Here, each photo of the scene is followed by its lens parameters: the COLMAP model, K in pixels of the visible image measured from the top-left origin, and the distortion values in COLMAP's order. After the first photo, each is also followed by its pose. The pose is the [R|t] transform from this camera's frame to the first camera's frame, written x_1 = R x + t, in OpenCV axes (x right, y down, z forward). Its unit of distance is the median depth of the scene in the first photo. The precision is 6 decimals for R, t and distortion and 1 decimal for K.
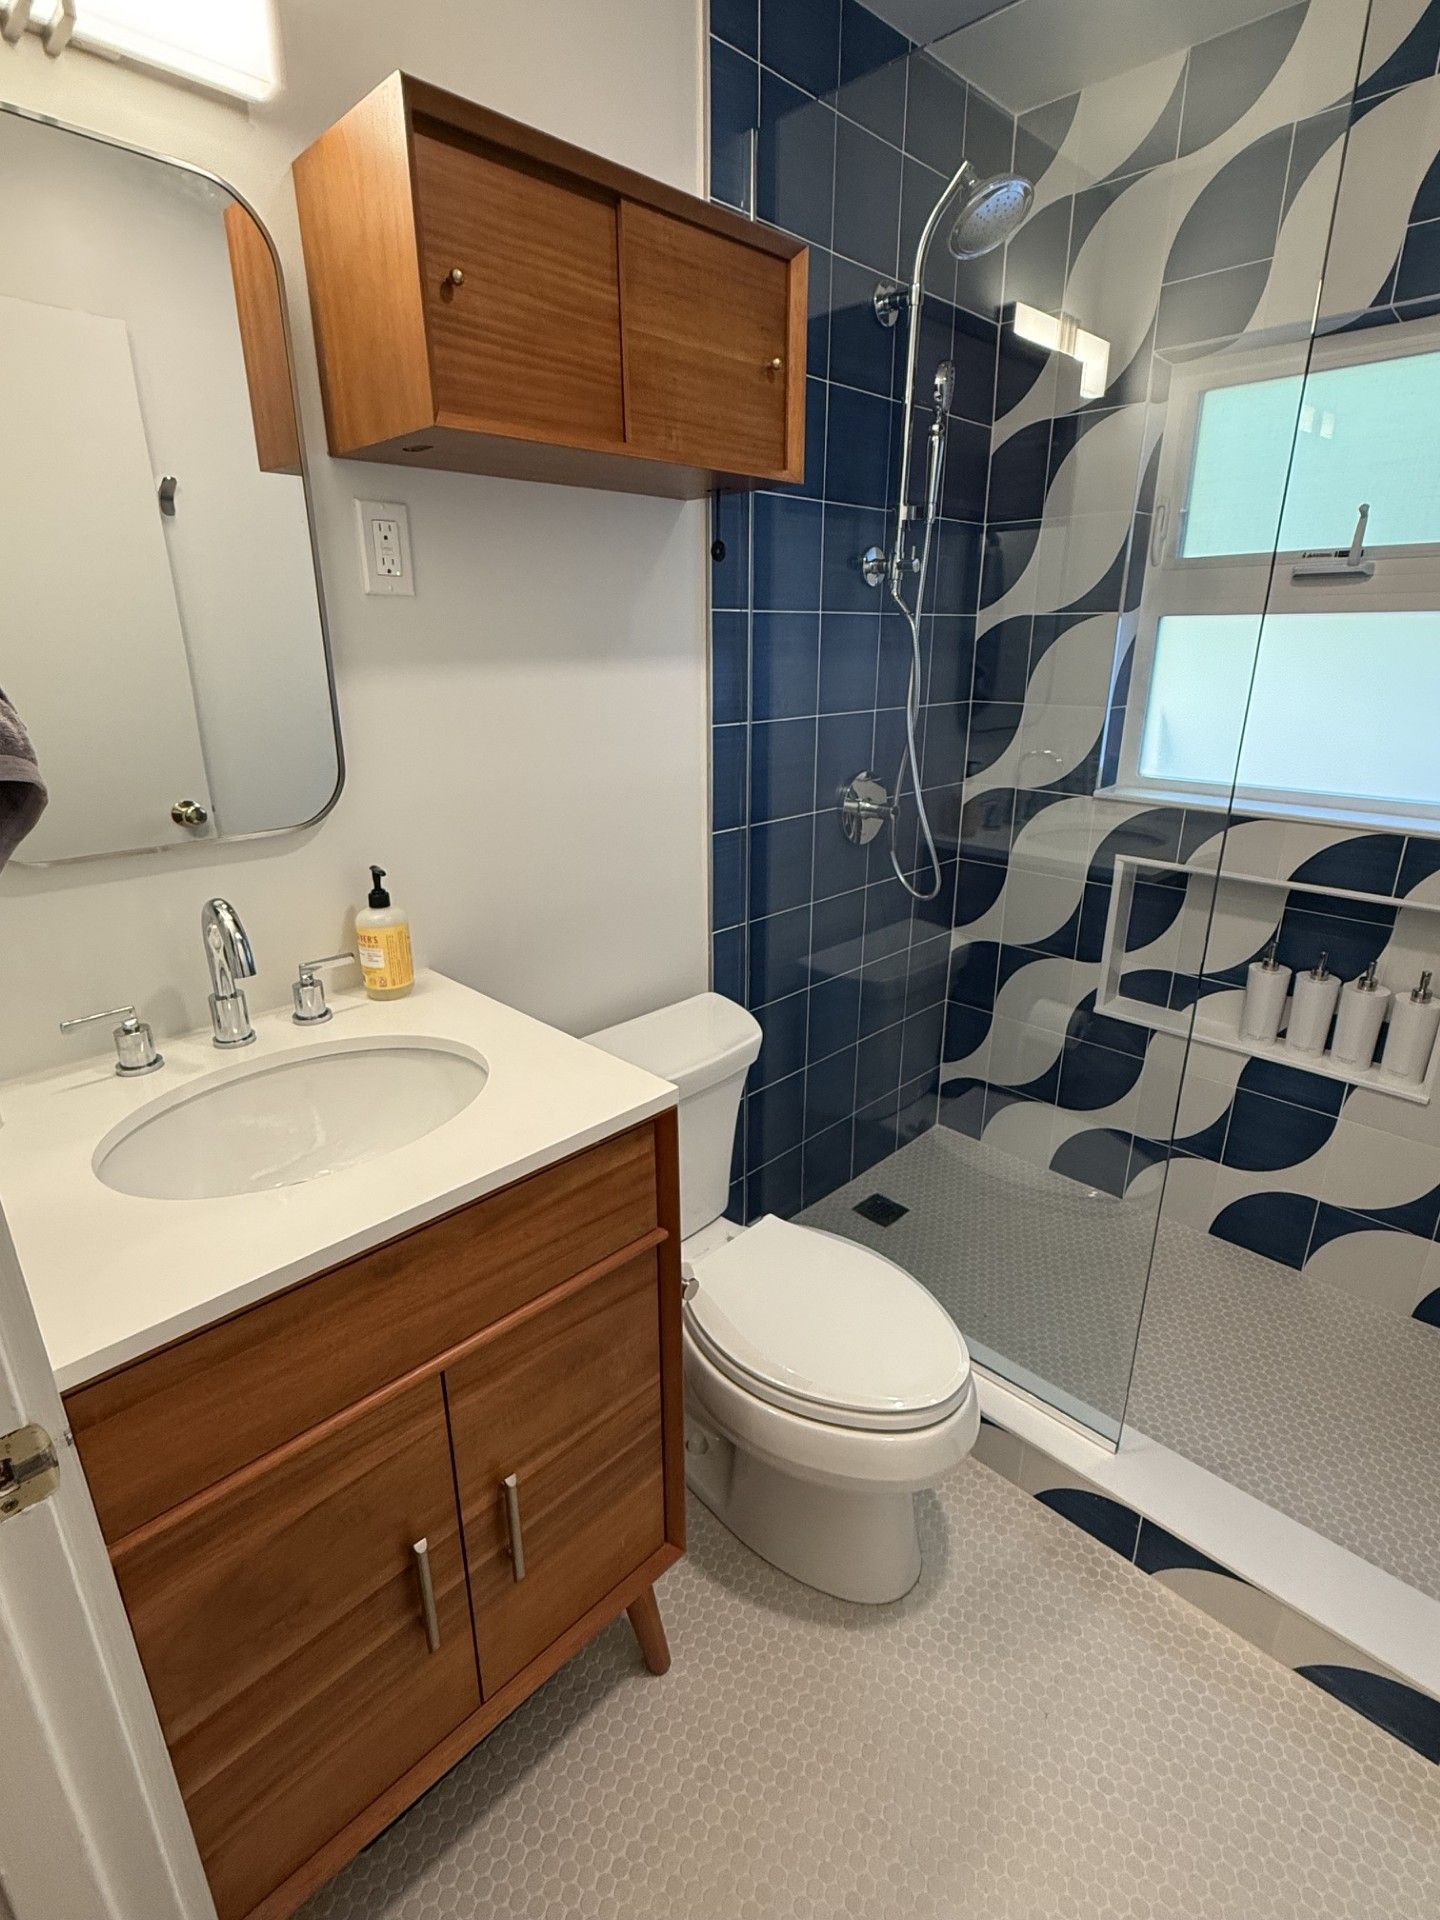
lens RADIAL K [[924.1, 0, 723.3], [0, 924.1, 952.9], [0, 0, 1]] dist [0.000069, -0.000644]
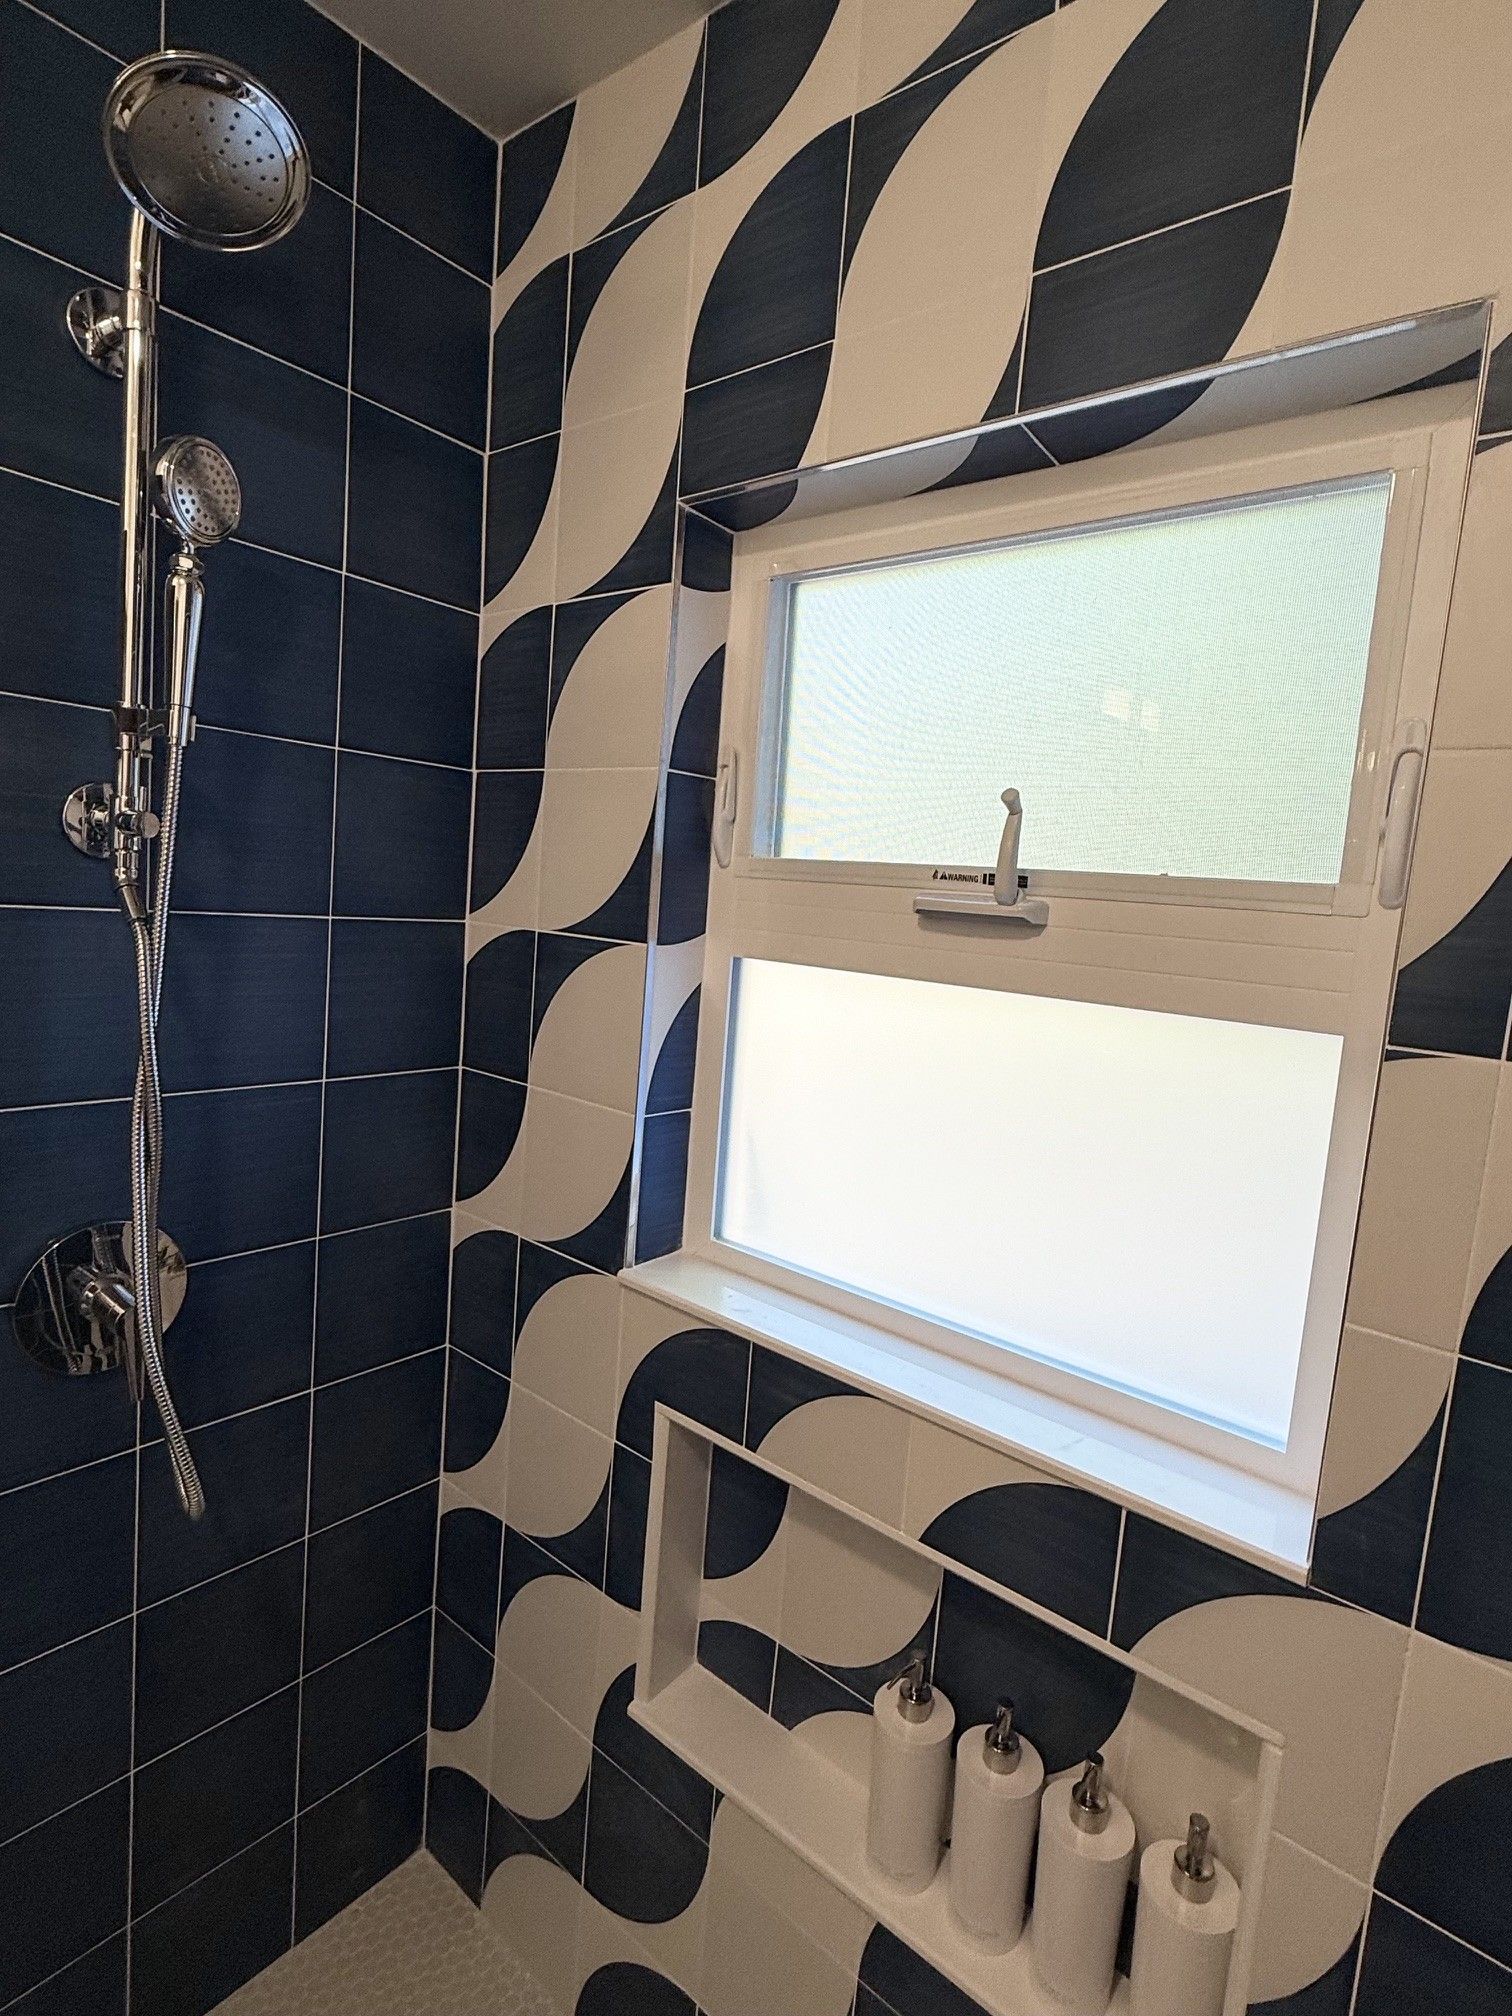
lens RADIAL K [[1004.4, 0, 771.8], [0, 1004.4, 1001.3], [0, 0, 1]] dist [0.001442, -0.000495]
pose [[0.990846, 0.071101, 0.114753, 0.478700], [-0.044060, 0.973833, -0.222951, -0.233114], [-0.127602, 0.215855, 0.968052, 0.485883]]
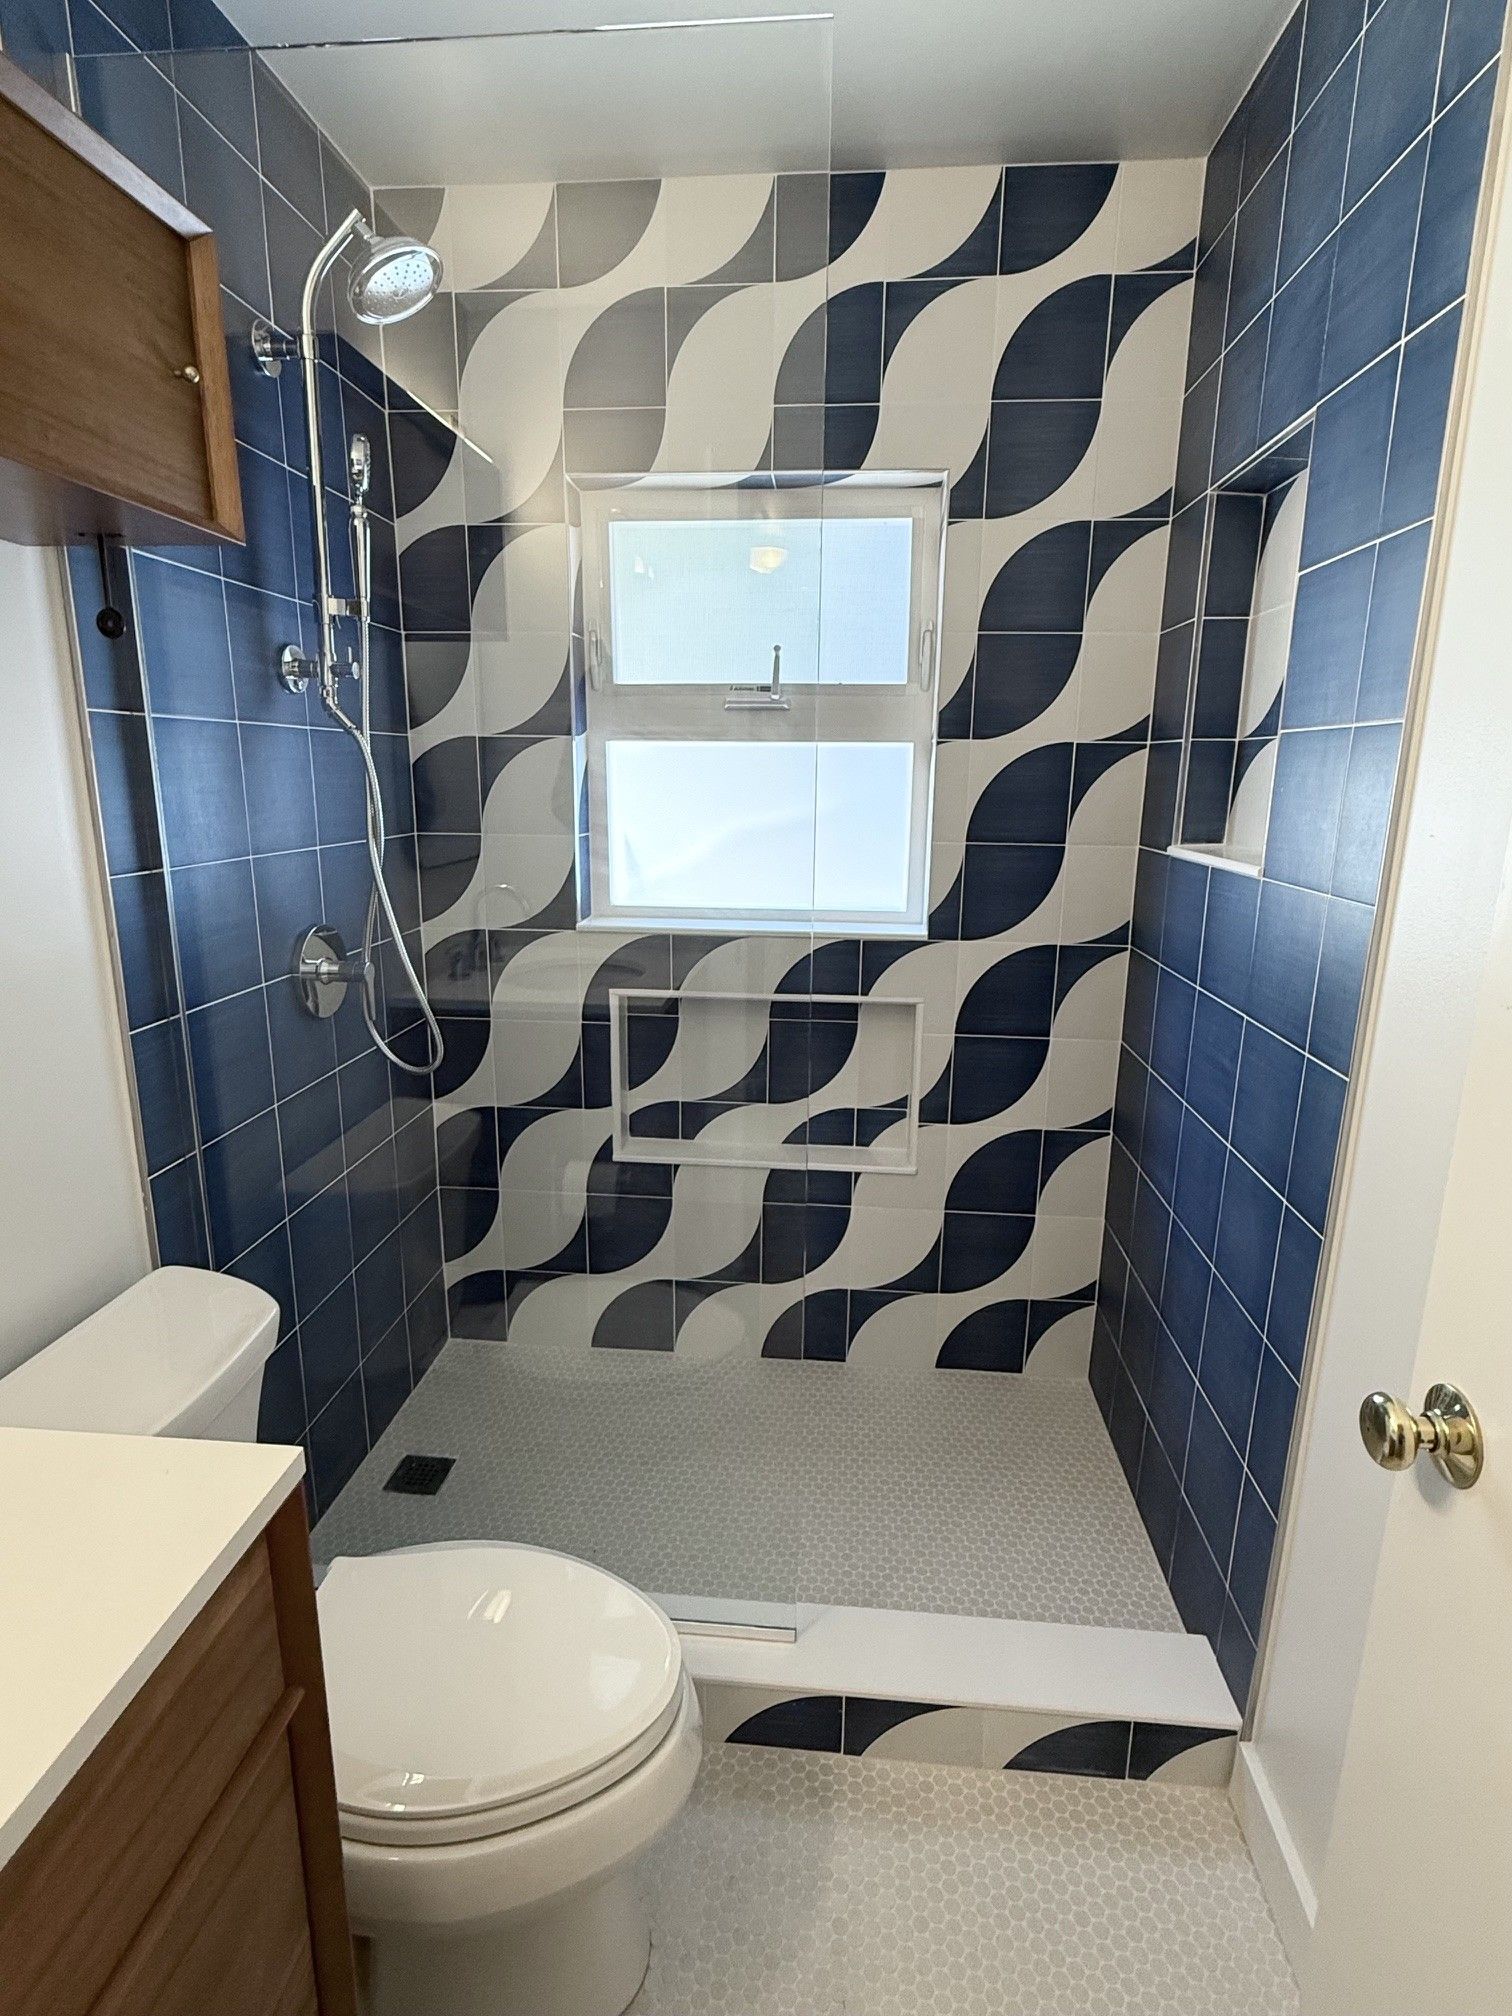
lens RADIAL K [[1004.4, 0, 755.5], [0, 1004.4, 1003.7], [0, 0, 1]] dist [0.001442, -0.000495]
pose [[0.768677, -0.134155, 0.625410, -0.113282], [0.196321, 0.980047, -0.031066, -0.037031], [-0.608764, 0.146661, 0.779678, 0.143249]]
